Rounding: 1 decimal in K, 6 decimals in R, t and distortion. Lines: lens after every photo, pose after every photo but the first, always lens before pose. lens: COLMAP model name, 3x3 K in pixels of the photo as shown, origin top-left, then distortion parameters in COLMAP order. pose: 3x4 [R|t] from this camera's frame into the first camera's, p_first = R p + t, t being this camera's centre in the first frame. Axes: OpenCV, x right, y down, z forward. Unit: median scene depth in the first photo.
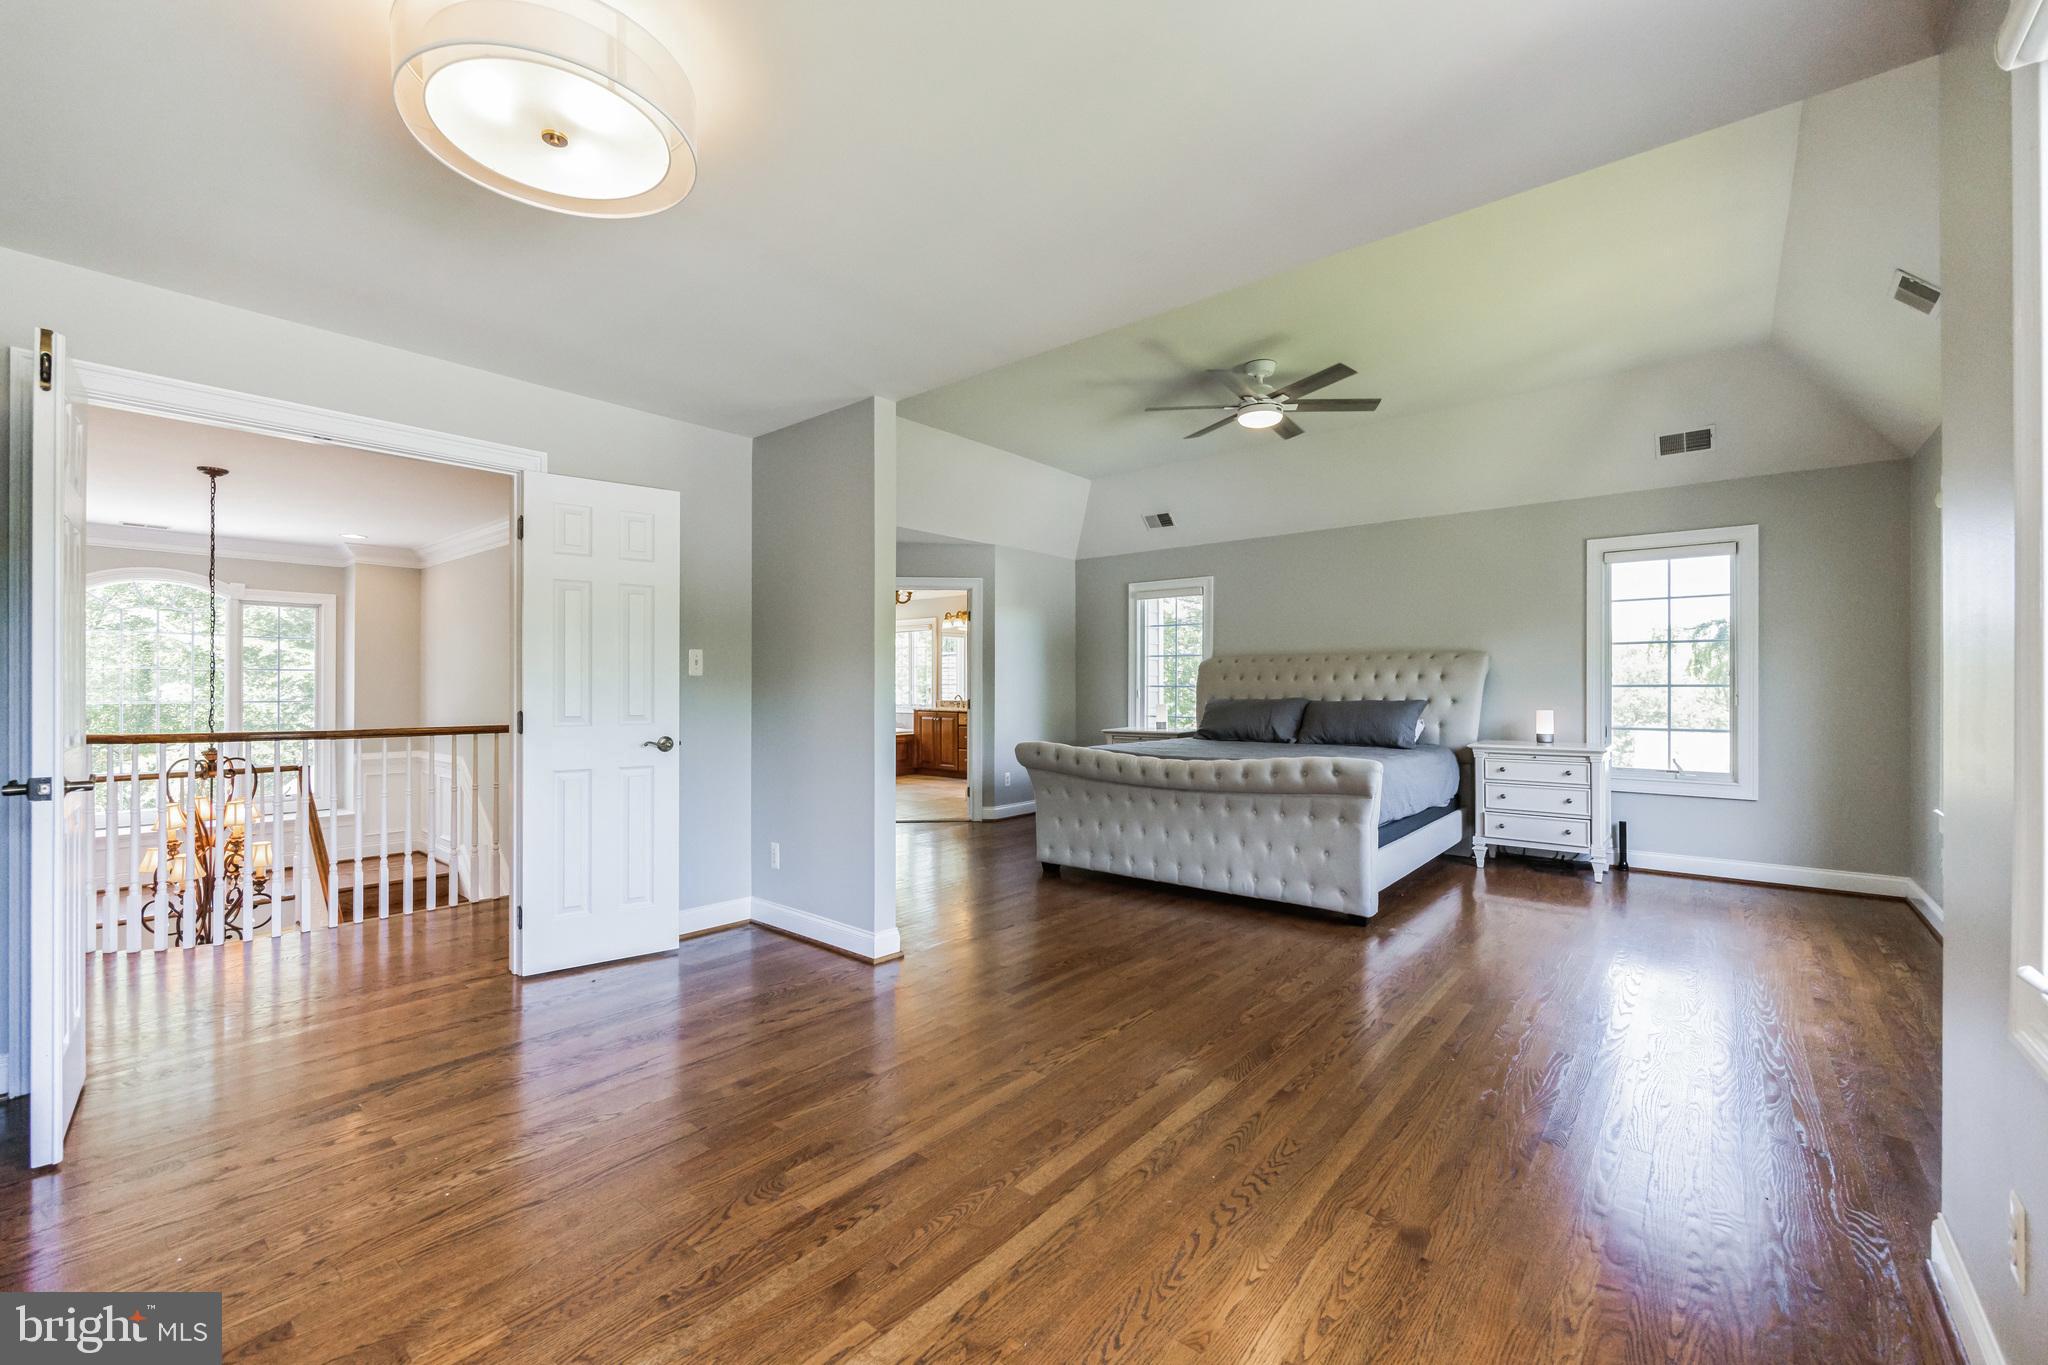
lens RADIAL K [[836.9, 0, 1014.0], [0, 836.9, 685.3], [0, 0, 1]] dist [0.000168, 0.000850]
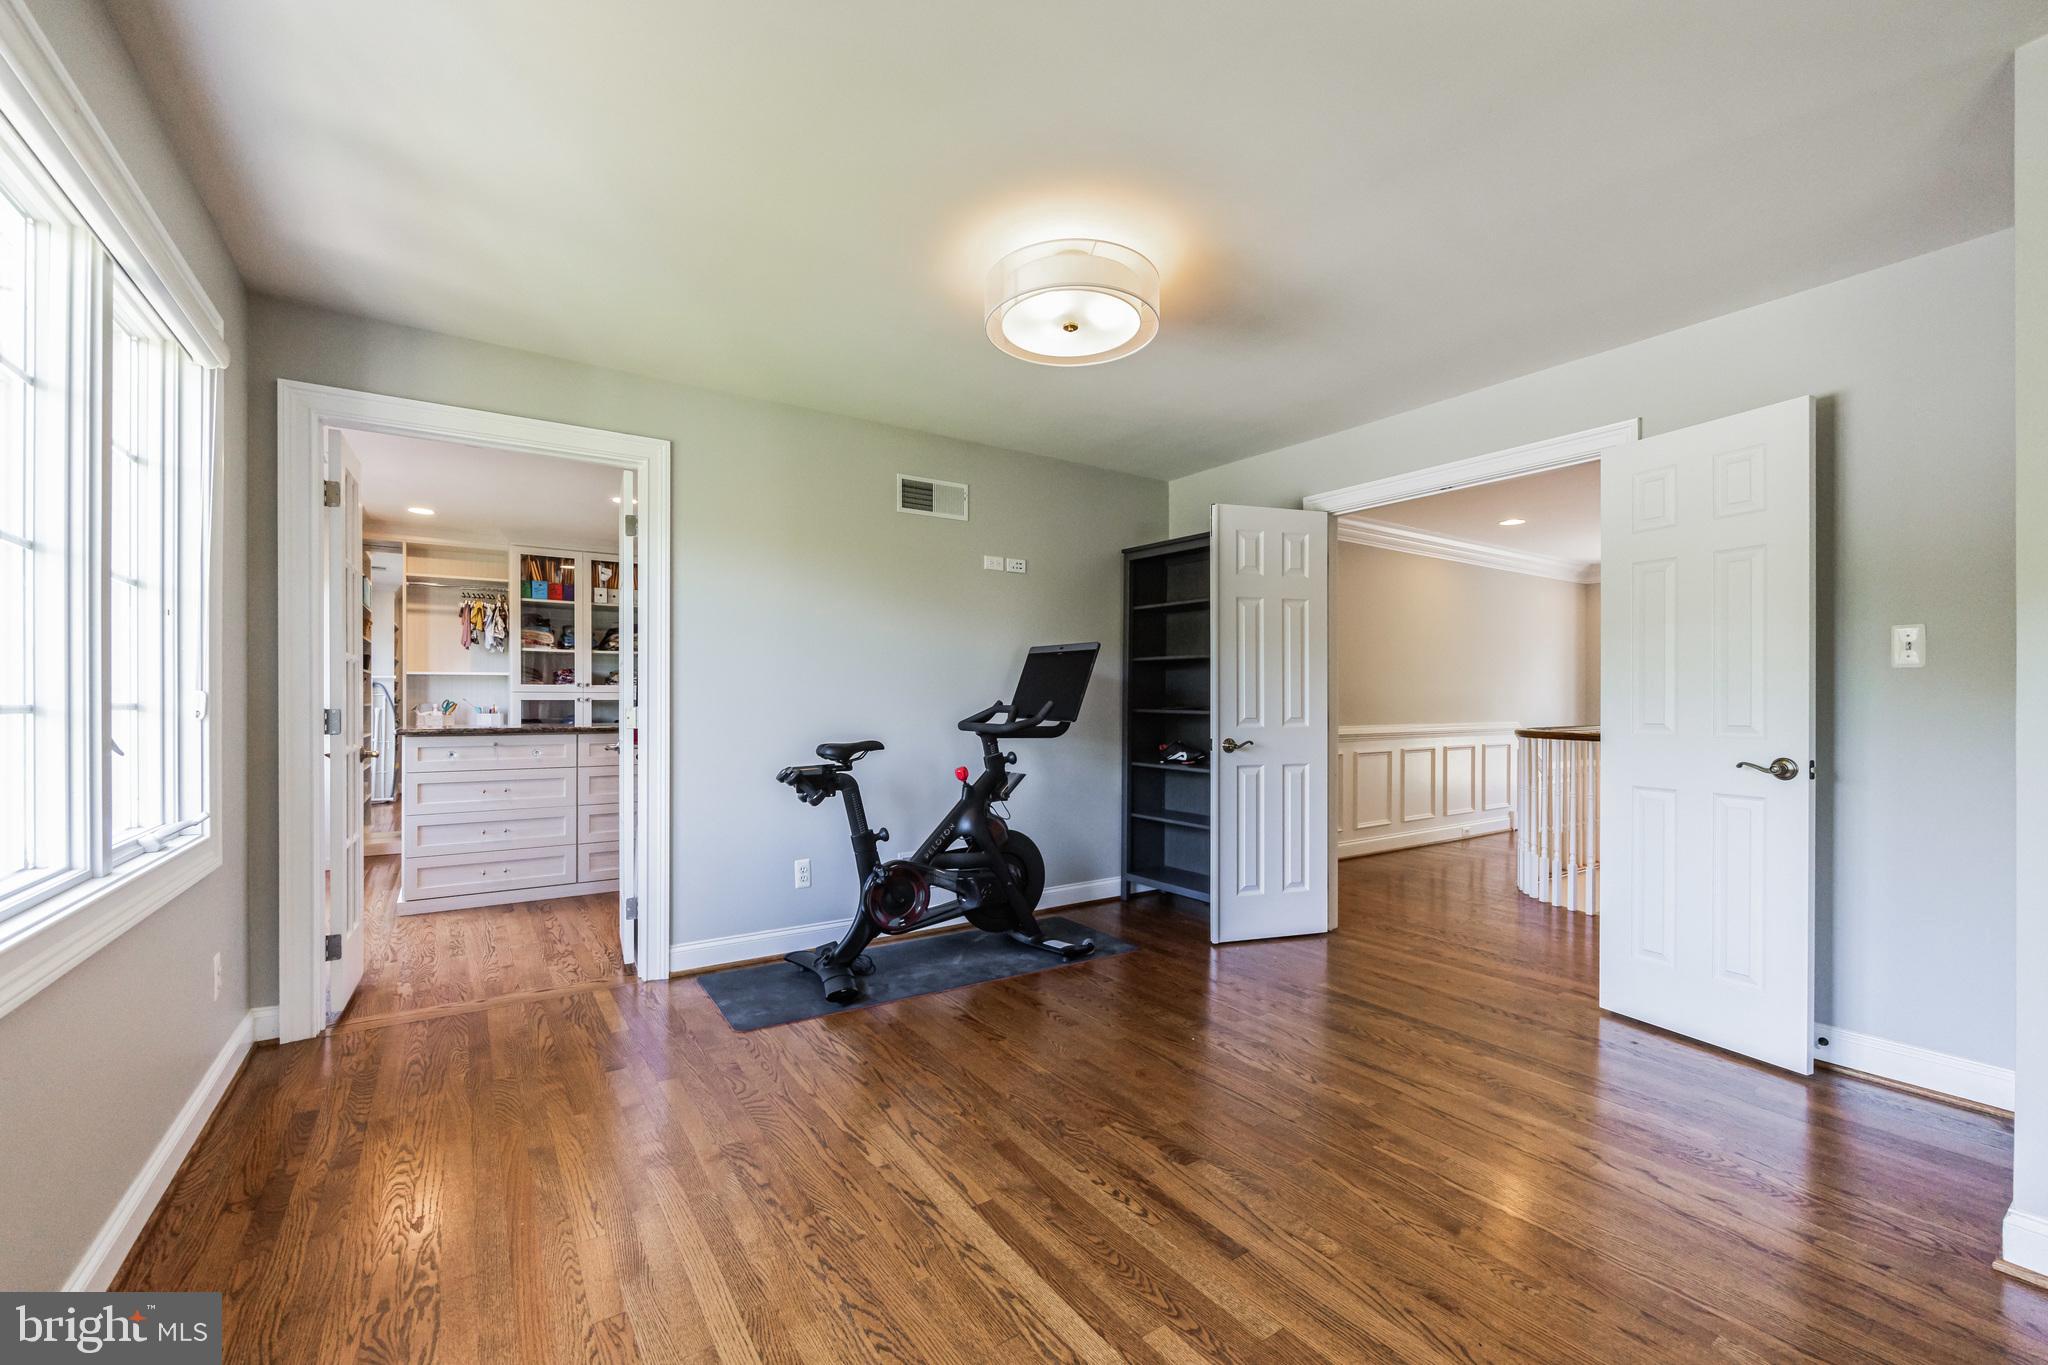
lens RADIAL K [[836.9, 0, 1022.5], [0, 836.9, 695.7], [0, 0, 1]] dist [0.000168, 0.000850]
pose [[-0.274777, -0.012453, -0.961427, 0.697649], [-0.002799, 0.999922, -0.012152, 0.031873], [0.961504, -0.000648, -0.274790, 0.976282]]
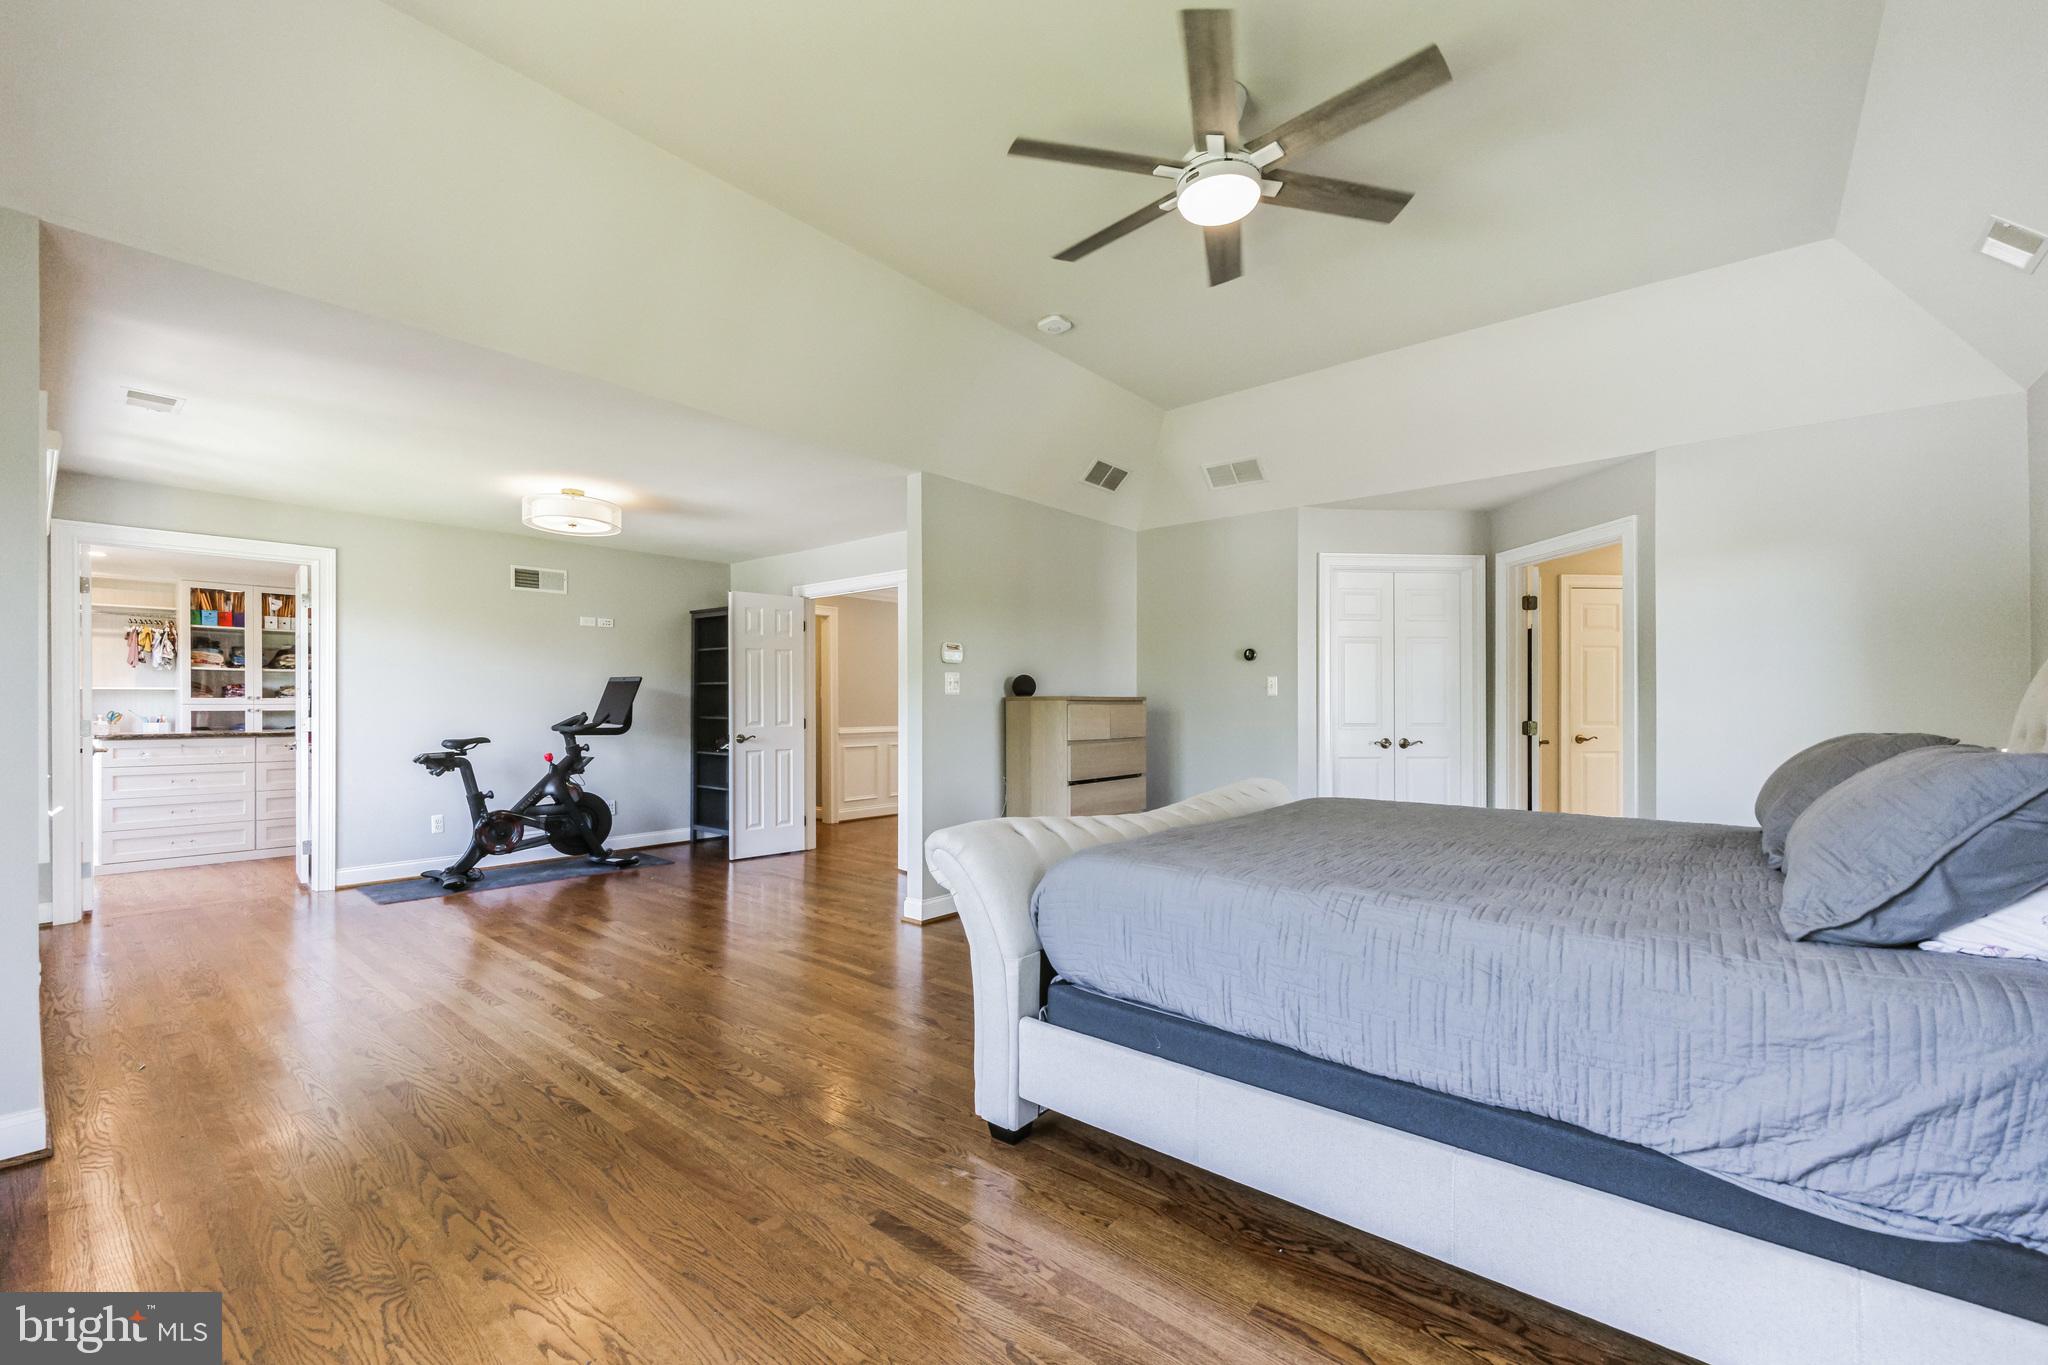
lens RADIAL K [[836.9, 0, 1012.4], [0, 836.9, 700.2], [0, 0, 1]] dist [0.000168, 0.000850]
pose [[-0.004976, -0.011479, -0.999922, 1.728860], [0.000644, 0.999934, -0.011482, 0.015918], [0.999987, -0.000701, -0.004969, 1.832249]]
